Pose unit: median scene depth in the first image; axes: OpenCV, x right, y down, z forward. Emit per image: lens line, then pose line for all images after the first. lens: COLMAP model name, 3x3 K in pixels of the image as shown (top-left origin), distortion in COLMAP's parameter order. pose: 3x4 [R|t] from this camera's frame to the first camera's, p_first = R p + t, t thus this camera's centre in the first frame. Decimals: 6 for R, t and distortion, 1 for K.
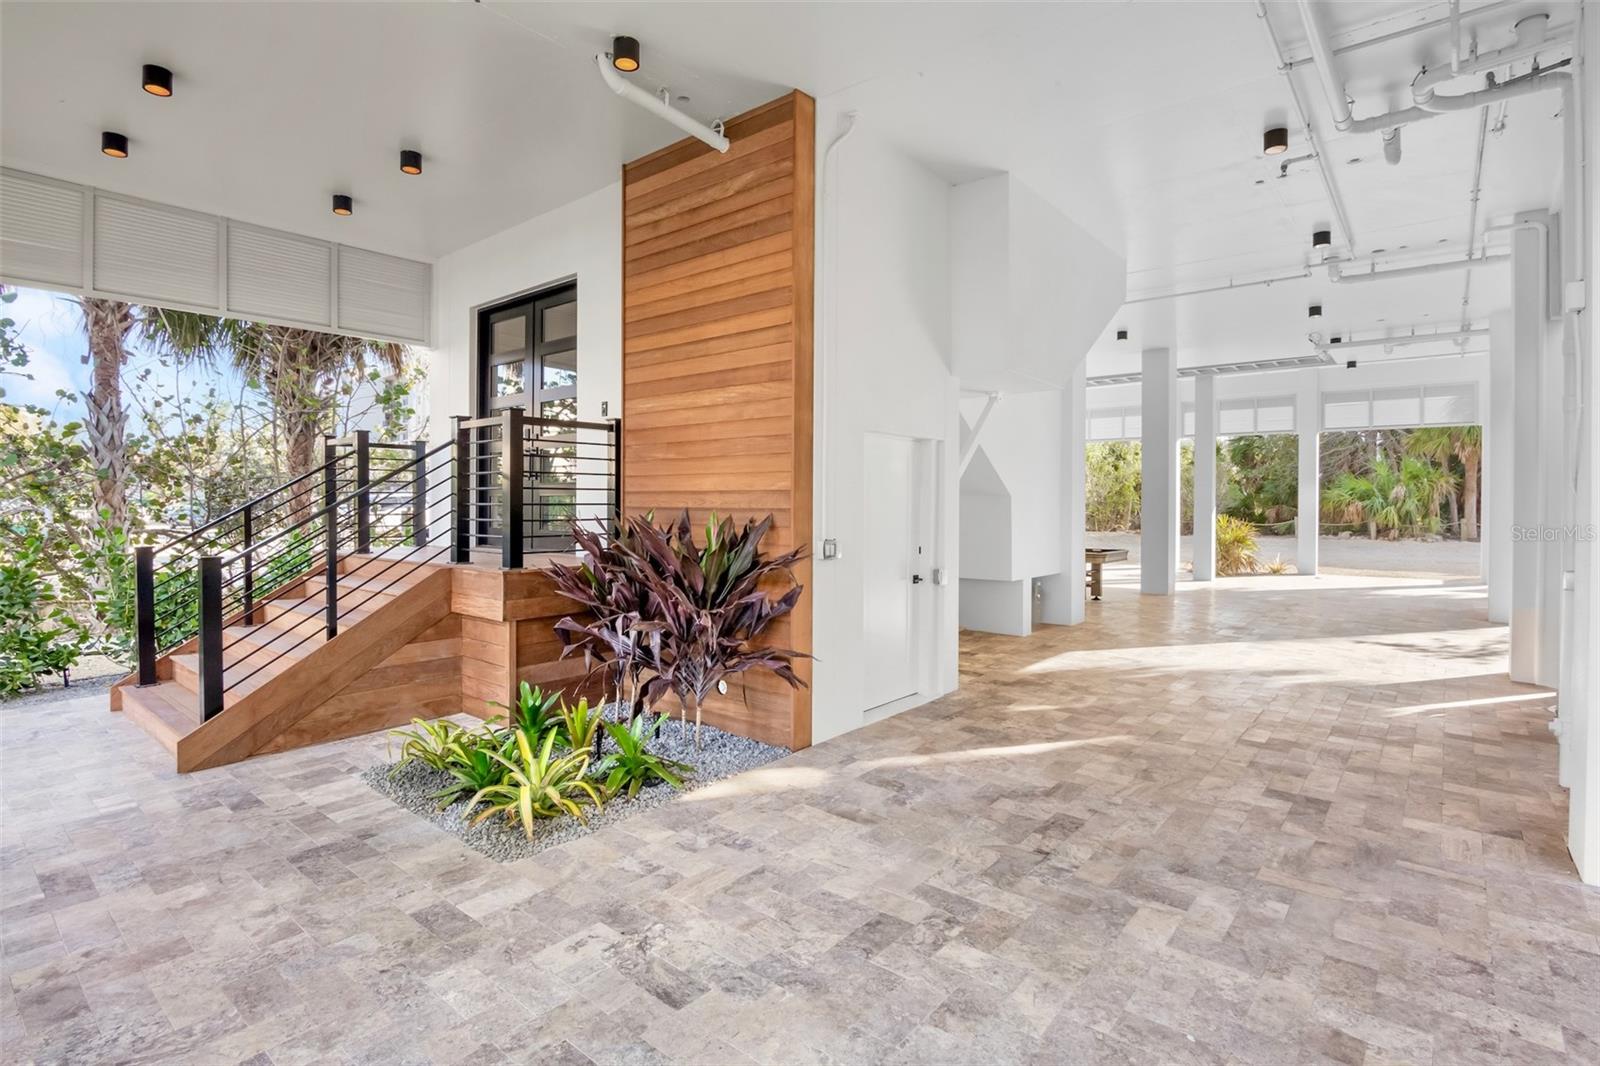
lens RADIAL K [[784.1, 0, 800.0], [0, 784.1, 533.0], [0, 0, 1]] dist [-0.034499, -0.000880]
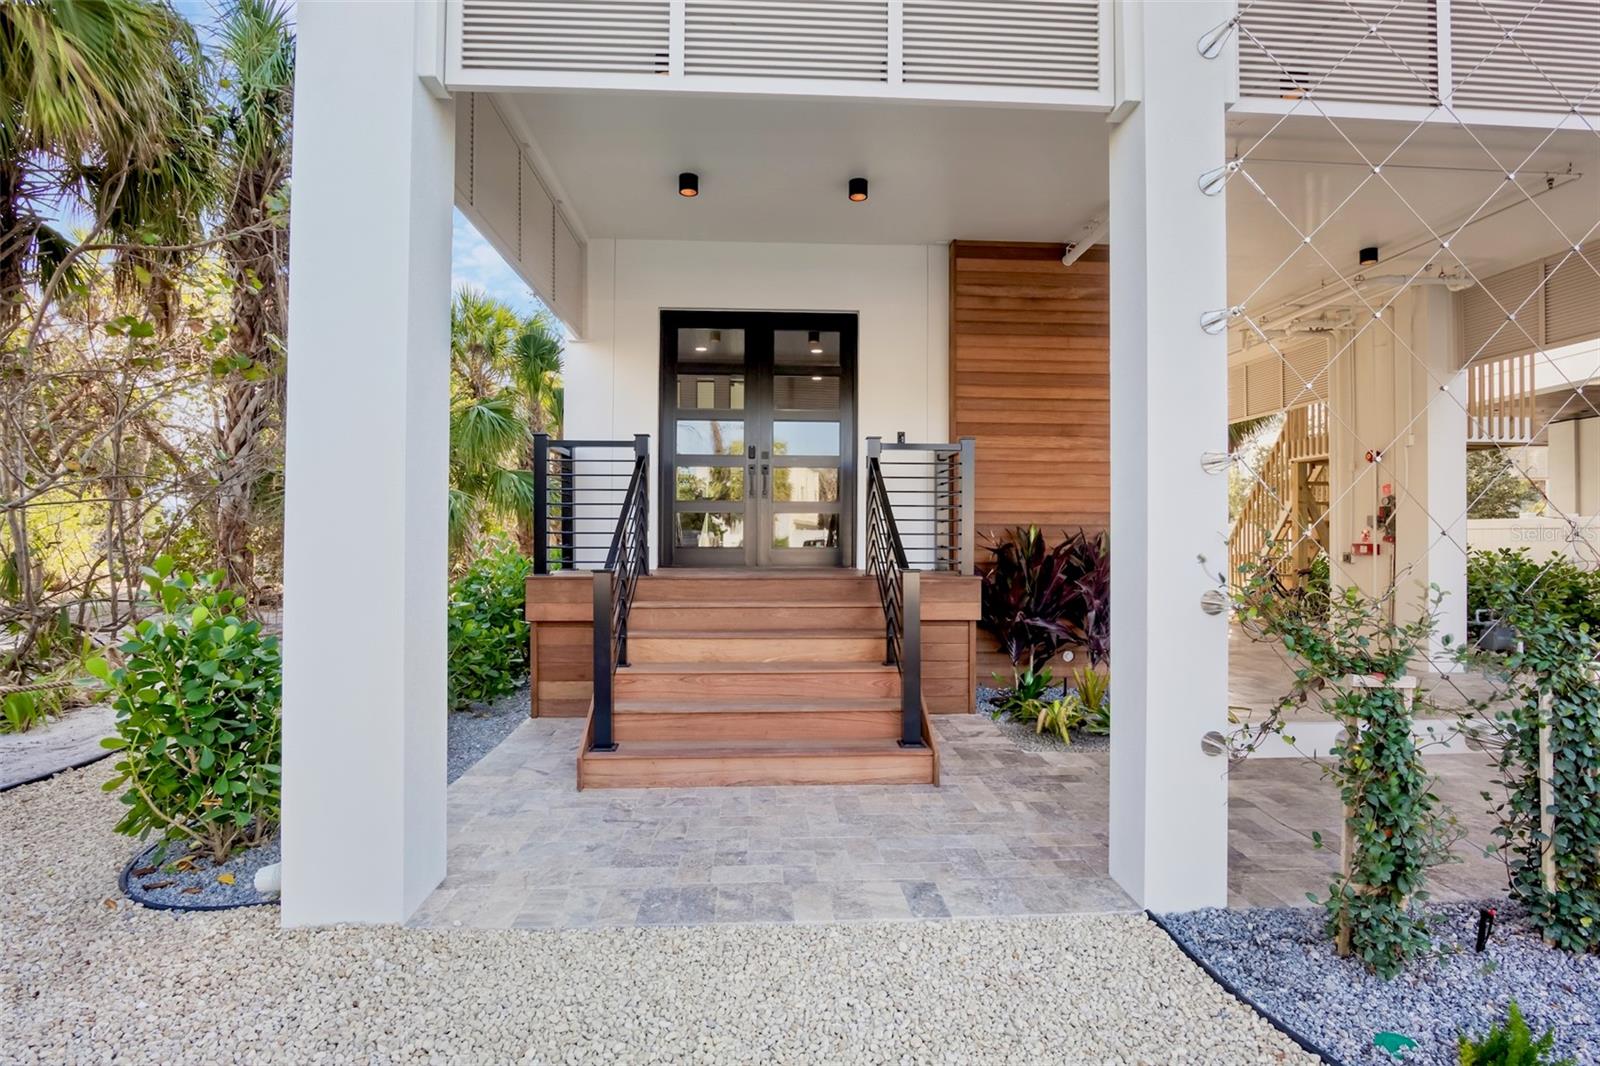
lens RADIAL K [[809.0, 0, 800.0], [0, 809.0, 533.0], [0, 0, 1]] dist [-0.000024, -0.000199]
pose [[0.729620, 0.005639, 0.683830, -1.348316], [0.023906, 0.999144, -0.033747, 0.018023], [-0.683435, 0.040970, 0.728861, 0.285692]]
